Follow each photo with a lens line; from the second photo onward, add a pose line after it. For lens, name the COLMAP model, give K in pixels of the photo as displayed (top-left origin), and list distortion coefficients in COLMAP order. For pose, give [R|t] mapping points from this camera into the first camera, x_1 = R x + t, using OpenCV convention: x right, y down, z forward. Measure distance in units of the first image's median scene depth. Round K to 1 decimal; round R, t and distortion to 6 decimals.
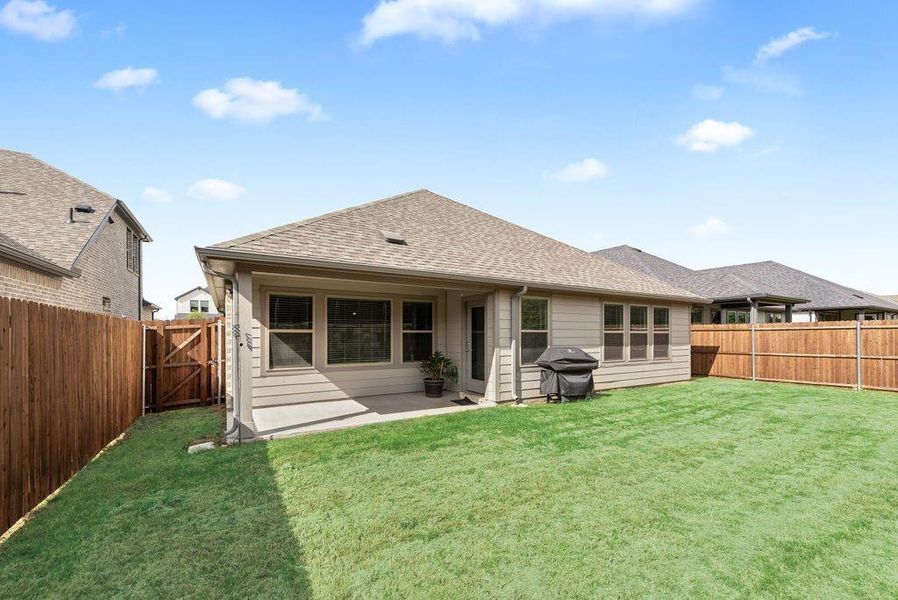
lens RADIAL K [[360.4, 0, 444.9], [0, 360.4, 304.3], [0, 0, 1]] dist [0.002973, 0.000246]
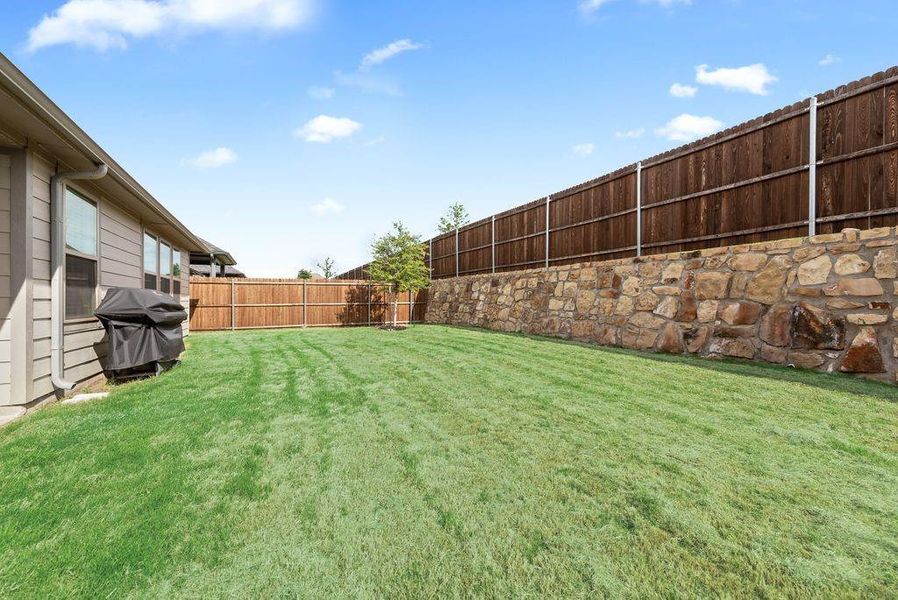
lens RADIAL K [[360.4, 0, 444.9], [0, 360.4, 304.3], [0, 0, 1]] dist [0.002973, 0.000246]
pose [[0.054470, -0.004082, 0.998507, -0.219759], [-0.088240, 0.996060, 0.008886, 0.085486], [-0.994609, -0.088593, 0.053895, 0.400436]]
